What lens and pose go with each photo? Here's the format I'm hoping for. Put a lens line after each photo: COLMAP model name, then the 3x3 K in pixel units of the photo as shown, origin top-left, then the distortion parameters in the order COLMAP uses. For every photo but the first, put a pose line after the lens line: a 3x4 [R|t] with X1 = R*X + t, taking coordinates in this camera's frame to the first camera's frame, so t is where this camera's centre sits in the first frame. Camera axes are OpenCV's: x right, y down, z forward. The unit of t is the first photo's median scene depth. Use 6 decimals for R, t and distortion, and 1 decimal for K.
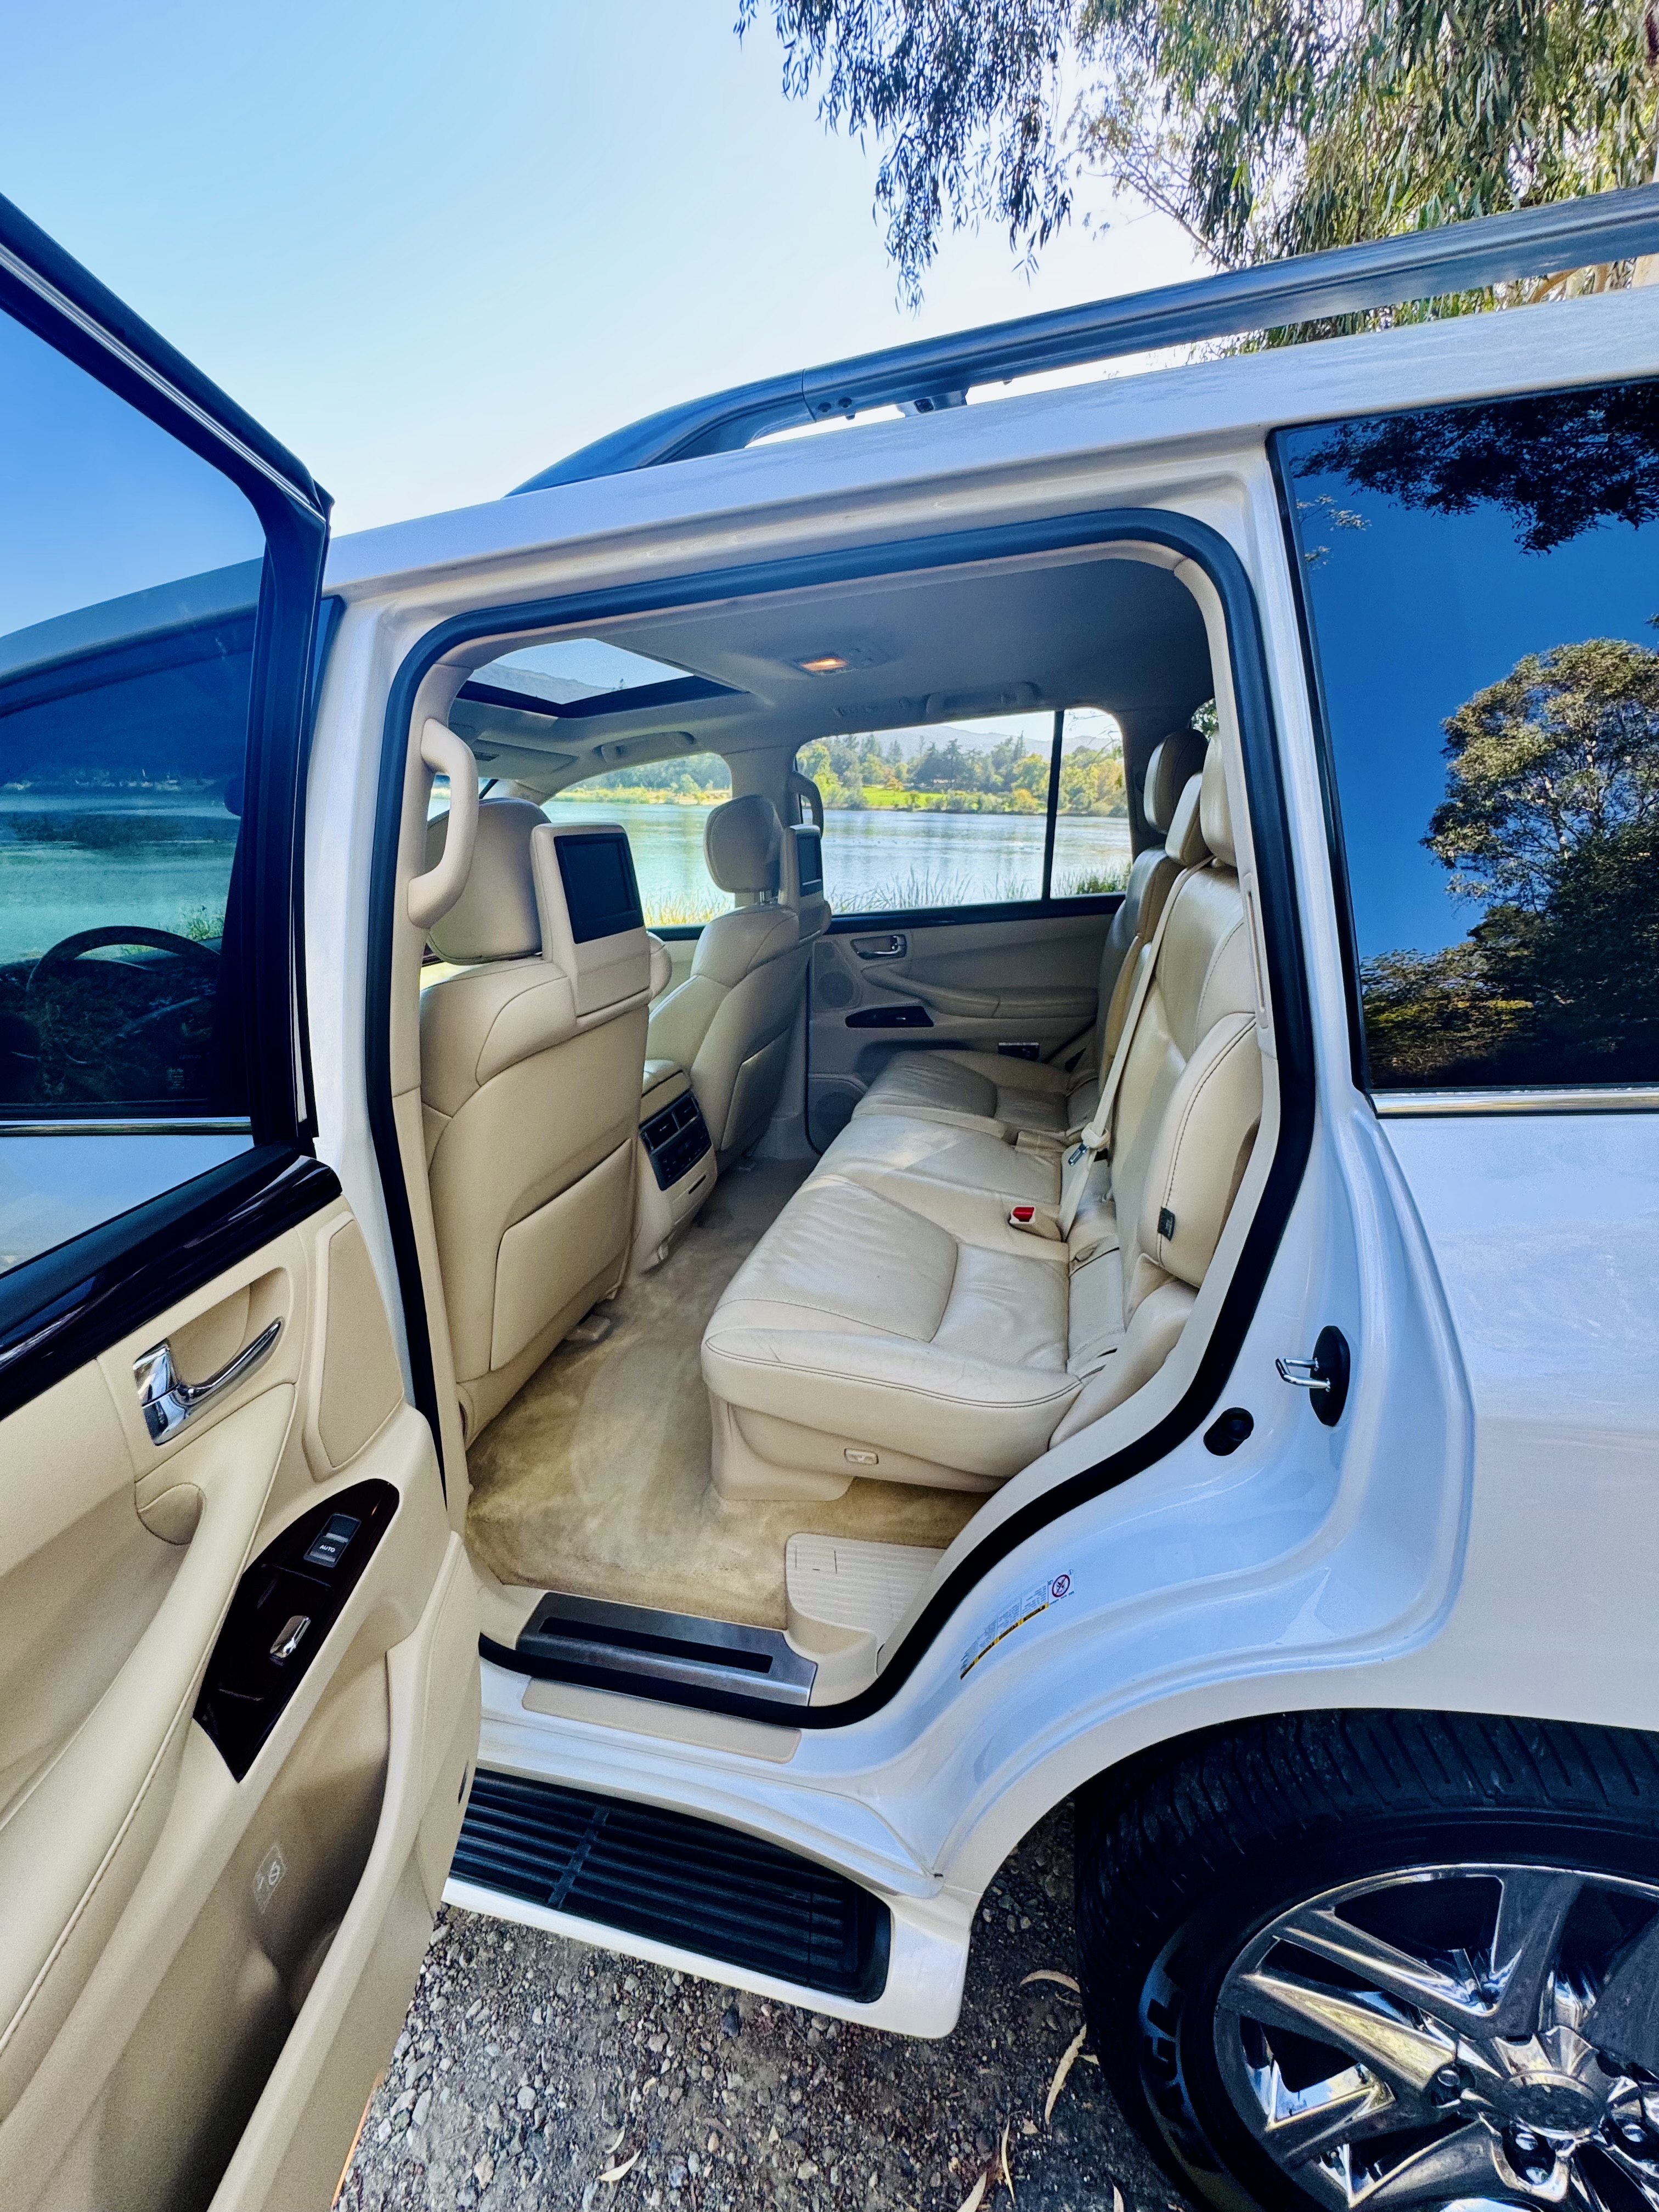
lens RADIAL K [[883.7, 0, 824.8], [0, 883.7, 1105.9], [0, 0, 1]] dist [-0.001104, -0.000160]
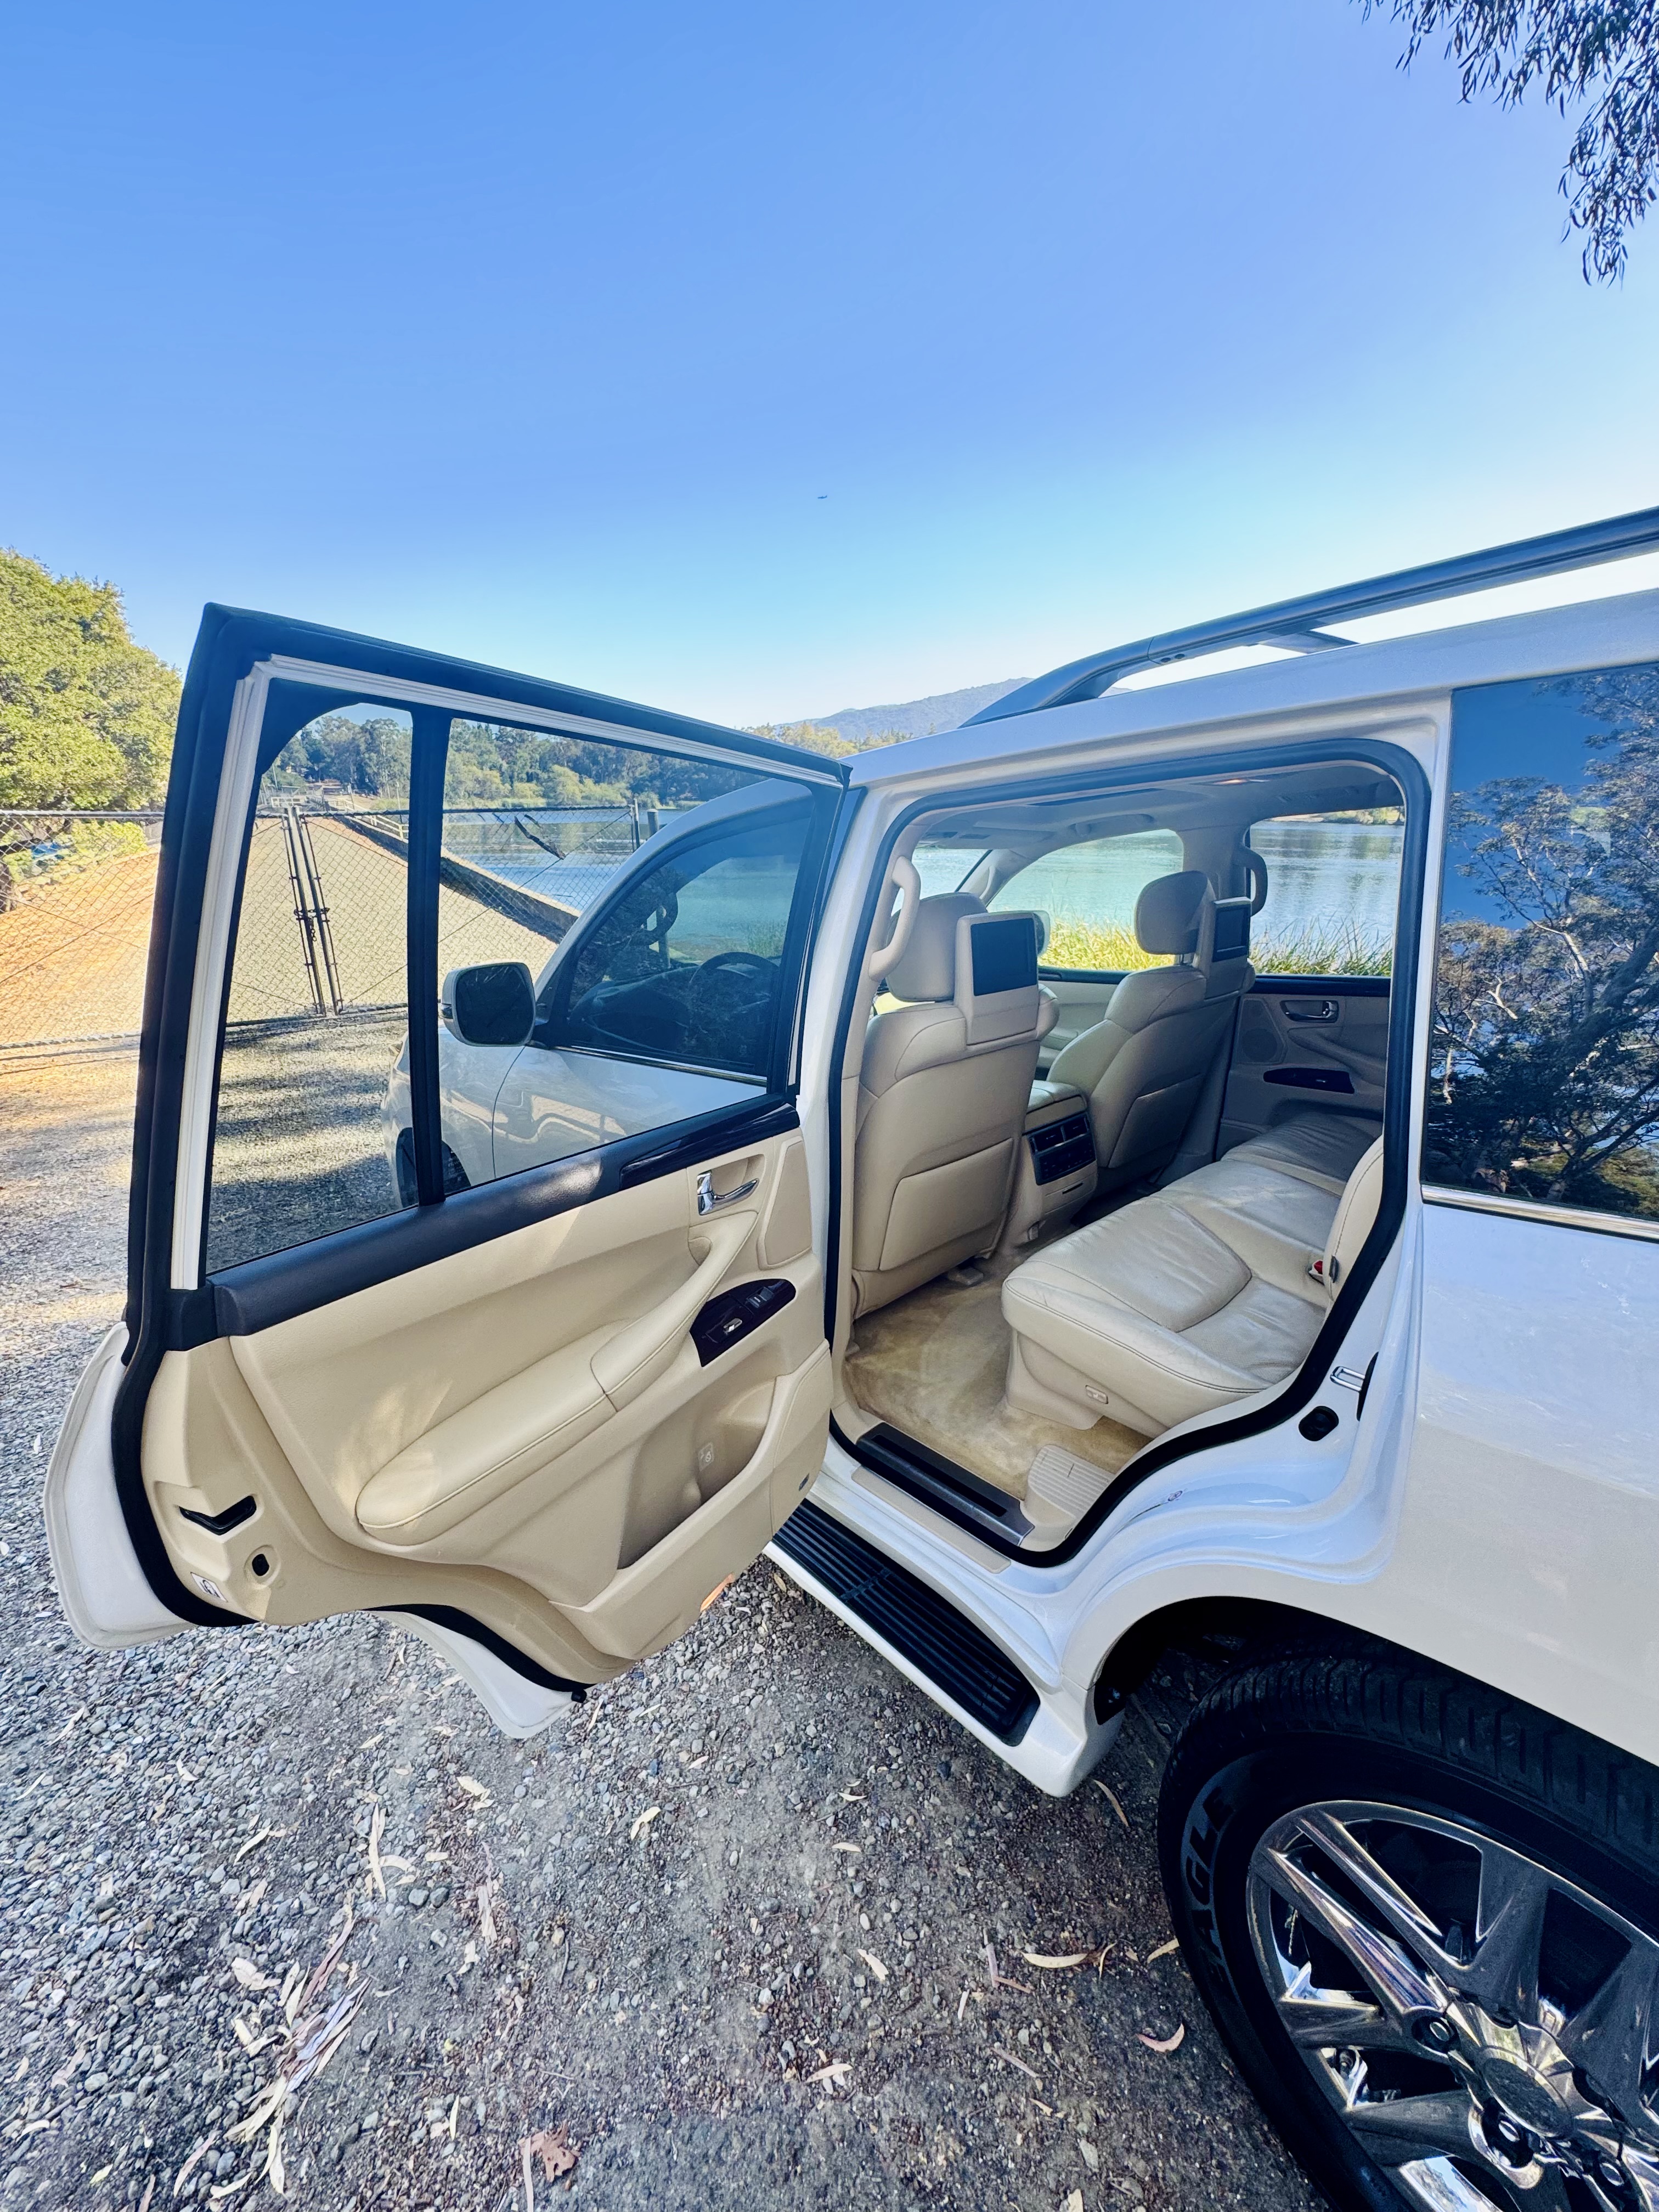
lens RADIAL K [[883.7, 0, 832.5], [0, 883.7, 1110.2], [0, 0, 1]] dist [-0.001104, -0.000160]
pose [[0.837874, 0.169916, -0.518744, 0.312825], [-0.175309, 0.983738, 0.039068, -0.011942], [0.516947, 0.058206, 0.854036, -0.367413]]
